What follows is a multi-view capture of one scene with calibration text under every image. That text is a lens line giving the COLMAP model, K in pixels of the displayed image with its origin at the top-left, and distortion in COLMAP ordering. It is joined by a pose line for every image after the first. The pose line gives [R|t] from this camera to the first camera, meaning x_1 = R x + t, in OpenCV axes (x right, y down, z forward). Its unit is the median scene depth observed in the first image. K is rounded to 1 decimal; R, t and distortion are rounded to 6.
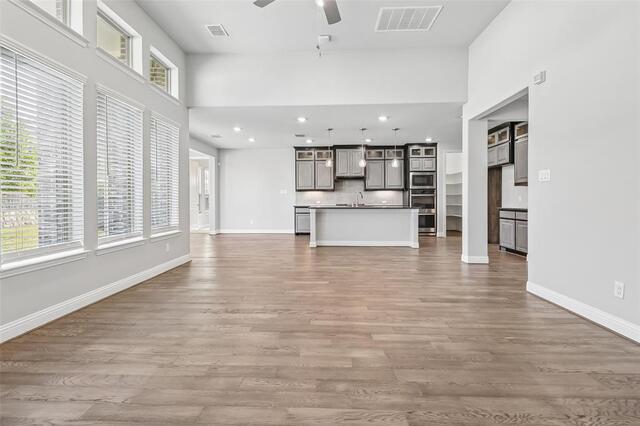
lens RADIAL K [[294.5, 0, 318.4], [0, 294.5, 200.4], [0, 0, 1]] dist [-0.008045, -0.001149]
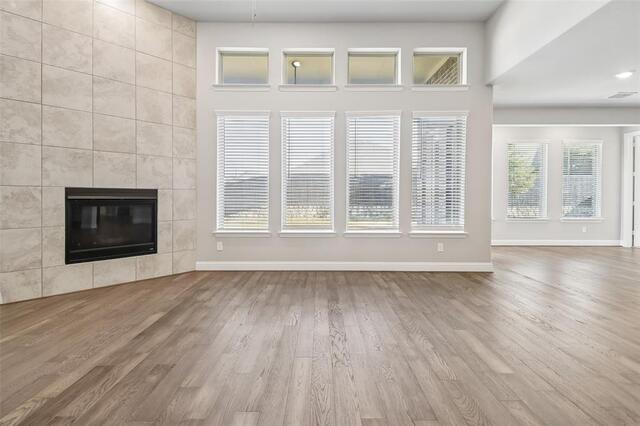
lens RADIAL K [[289.7, 0, 317.8], [0, 289.7, 199.8], [0, 0, 1]] dist [0.004768, -0.000509]
pose [[0.039514, 0.014843, -0.999109, 0.757639], [-0.007169, 0.999868, 0.014570, -0.009053], [0.999193, 0.006587, 0.039616, 1.044426]]
